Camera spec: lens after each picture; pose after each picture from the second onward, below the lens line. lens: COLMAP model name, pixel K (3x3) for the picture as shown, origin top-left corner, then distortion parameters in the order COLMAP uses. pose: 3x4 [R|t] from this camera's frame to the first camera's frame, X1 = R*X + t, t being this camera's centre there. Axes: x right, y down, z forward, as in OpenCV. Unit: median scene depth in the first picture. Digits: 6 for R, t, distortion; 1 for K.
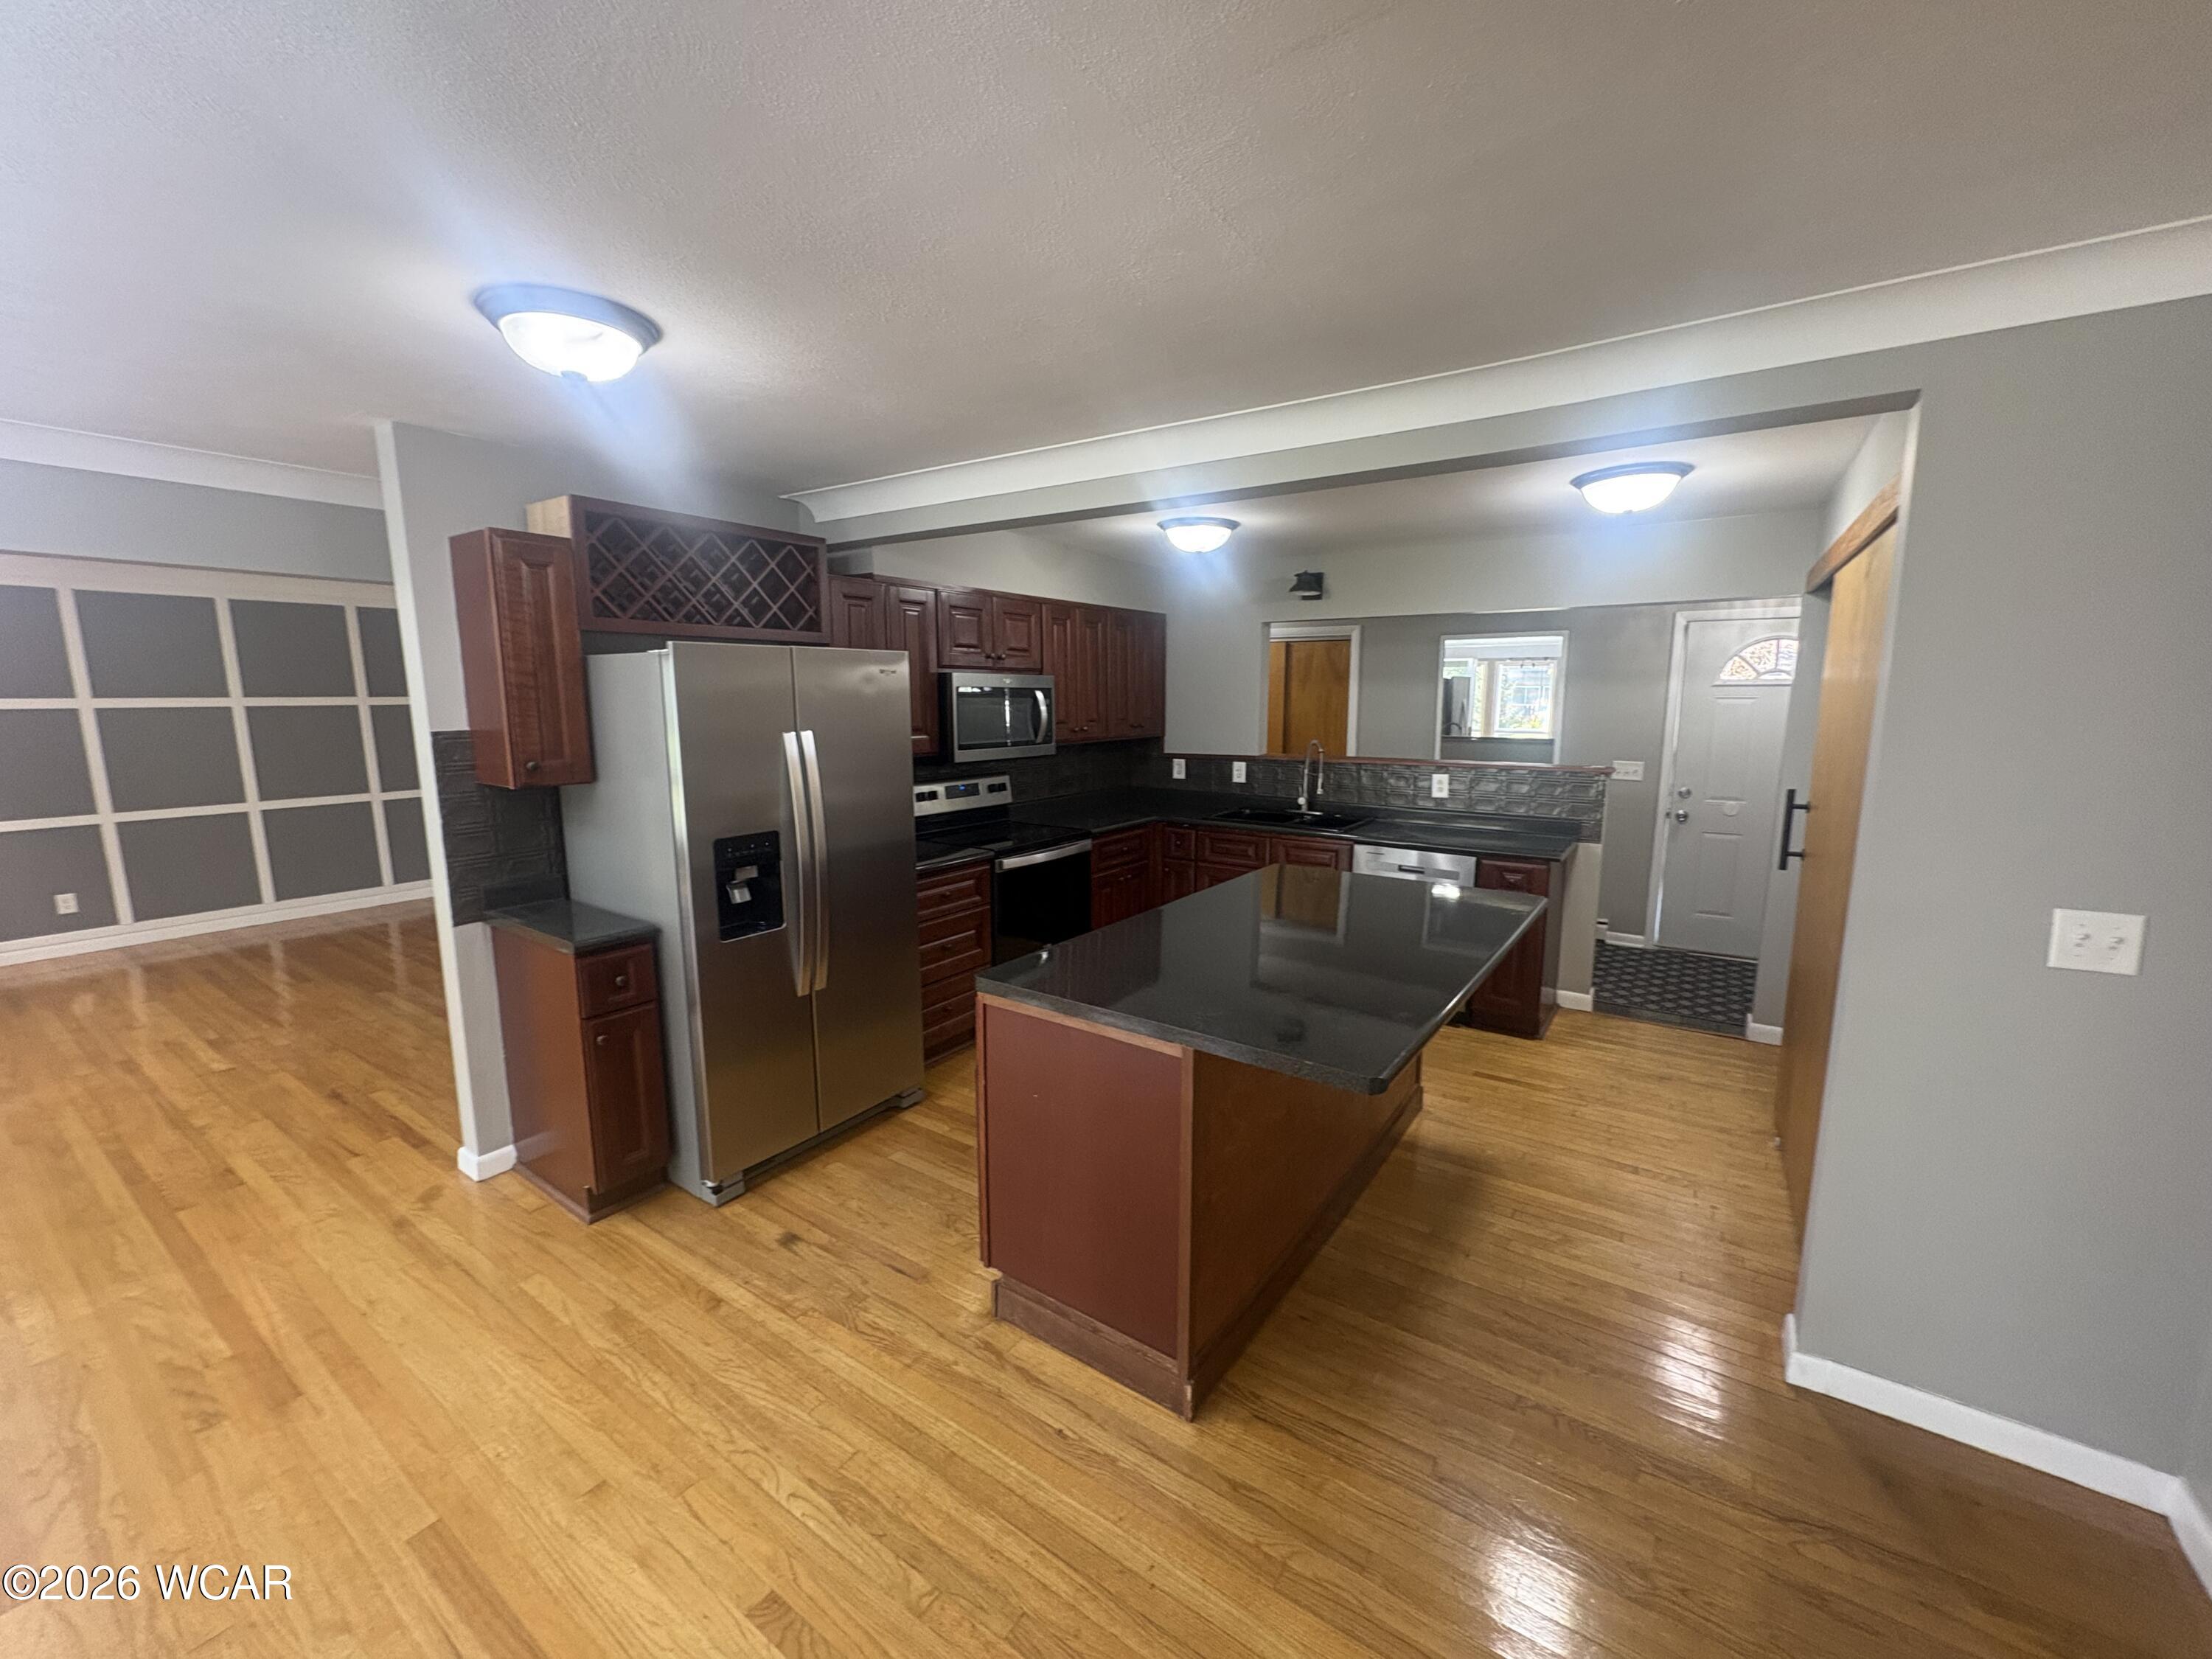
lens RADIAL K [[874.4, 0, 1105.6], [0, 874.4, 831.4], [0, 0, 1]] dist [-0.000938, 0.000300]
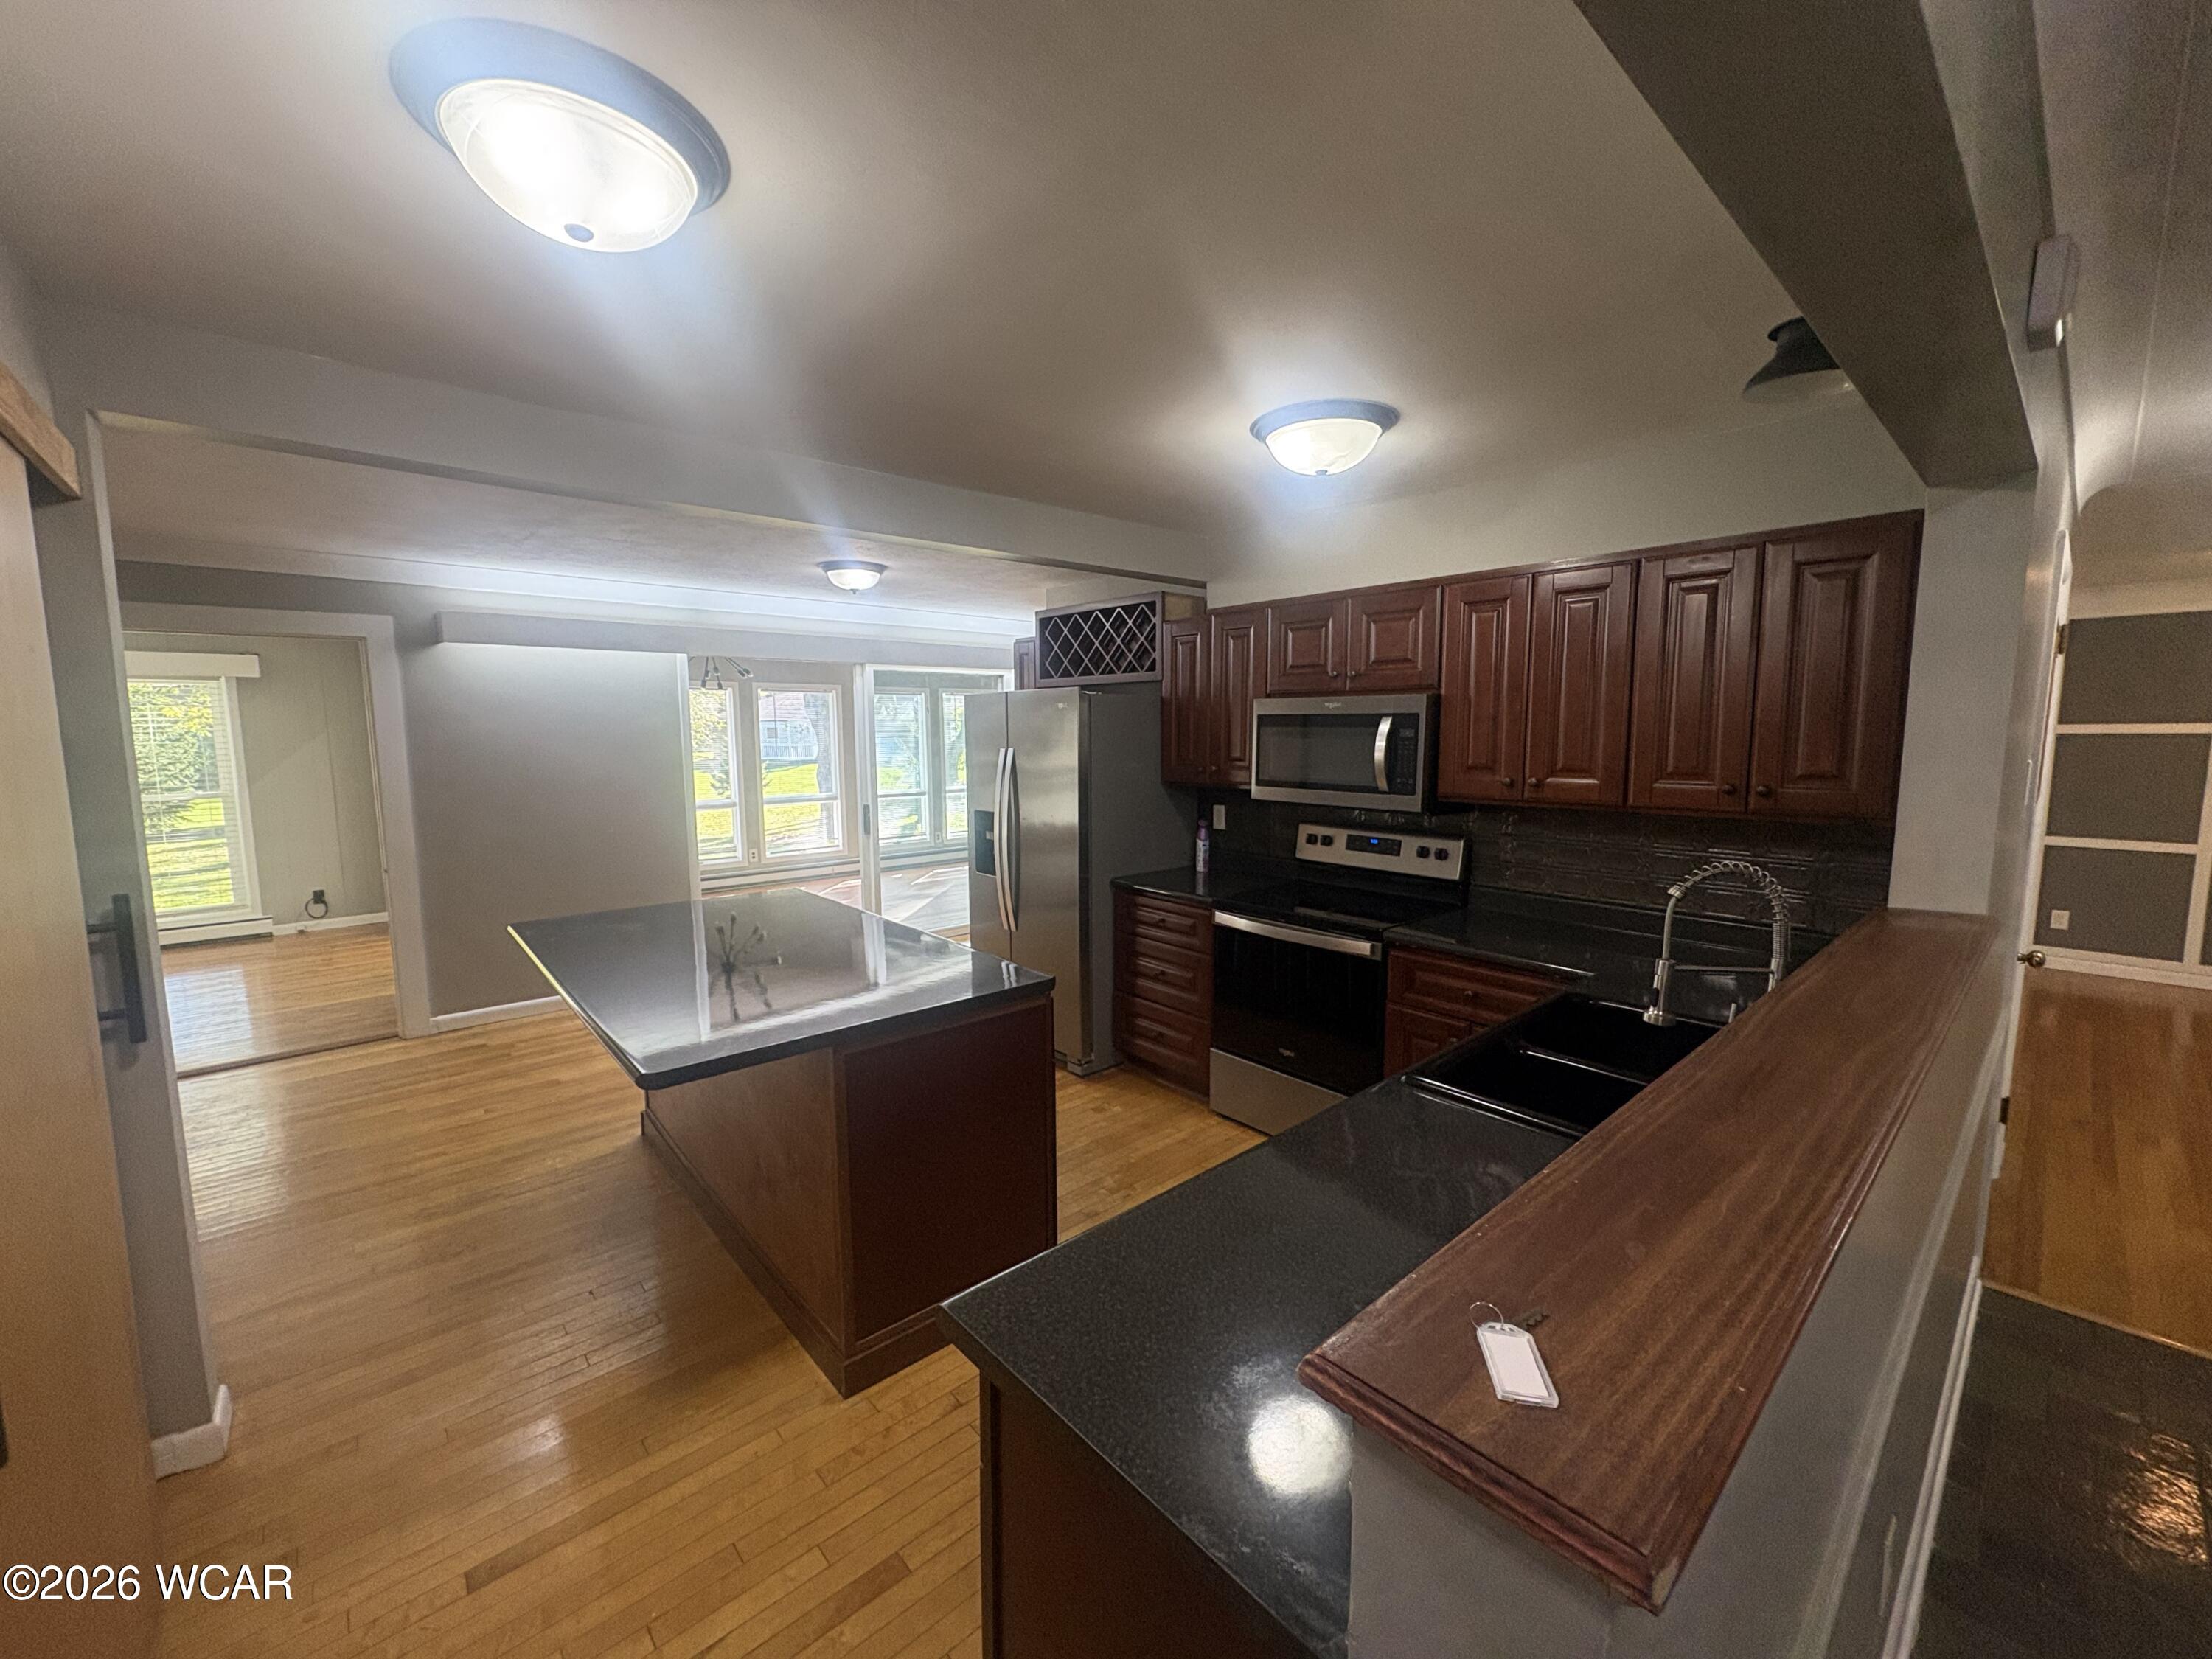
lens RADIAL K [[874.4, 0, 1126.8], [0, 874.4, 821.2], [0, 0, 1]] dist [-0.000938, 0.000300]
pose [[-0.228169, 0.098549, -0.968621, 0.984360], [-0.154468, 0.978600, 0.135951, -0.213289], [0.961290, 0.180641, -0.208063, 1.441709]]
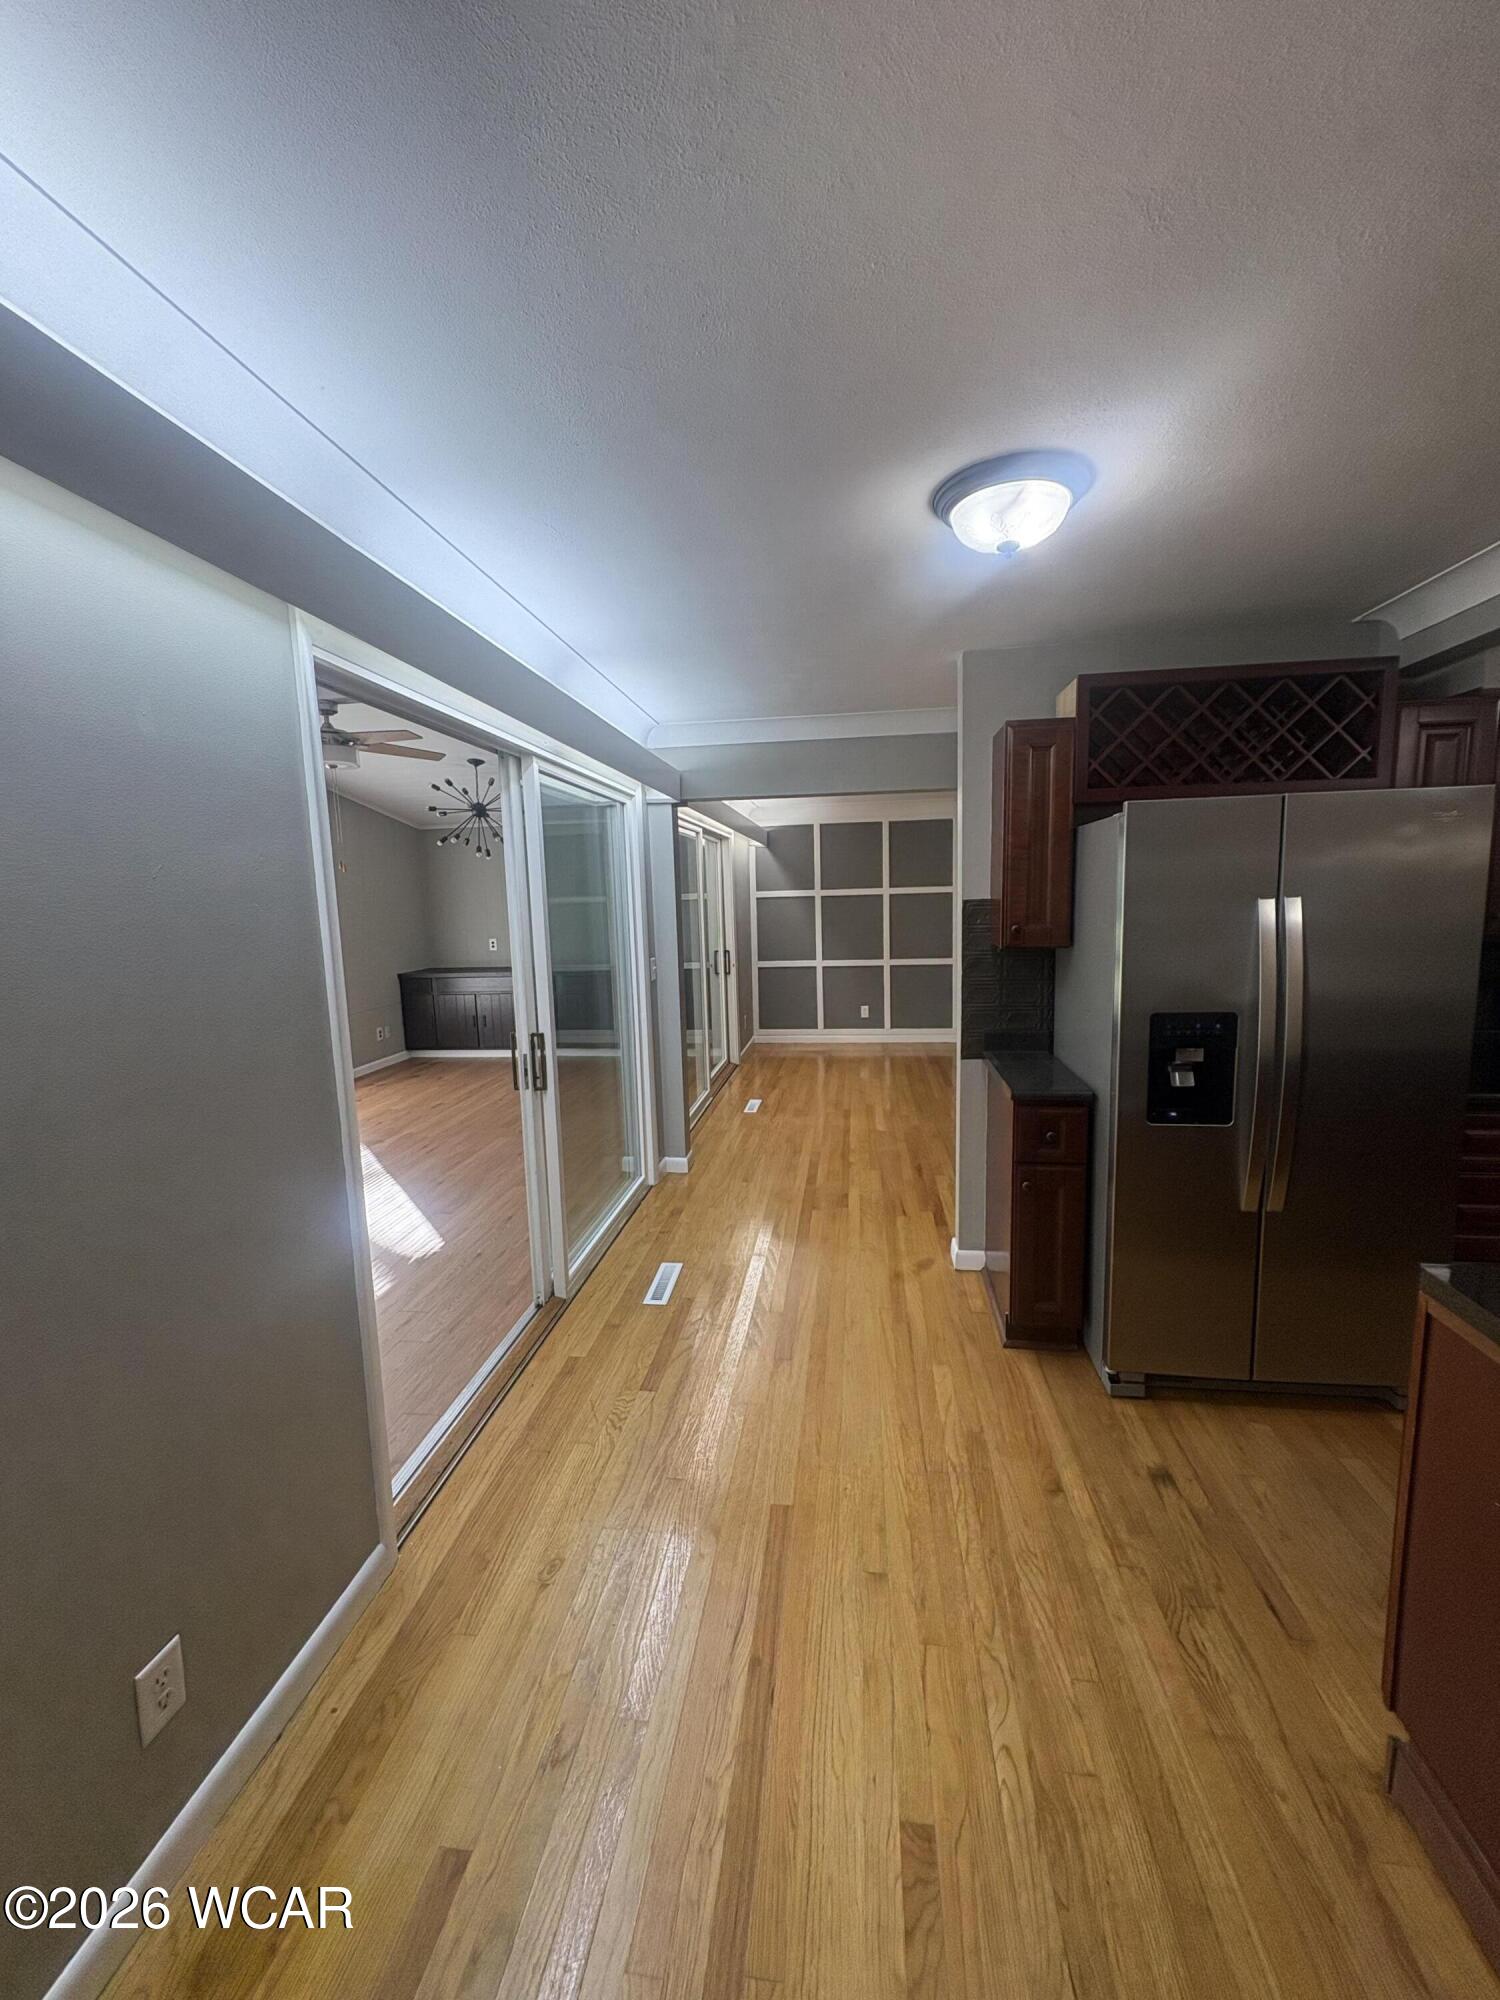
lens RADIAL K [[790.6, 0, 750.8], [0, 790.6, 1000.8], [0, 0, 1]] dist [-0.000938, 0.000300]
pose [[0.451752, 0.104702, -0.885978, 0.090130], [-0.115290, 0.991614, 0.058400, -0.002803], [0.884663, 0.075762, 0.460035, 0.208247]]
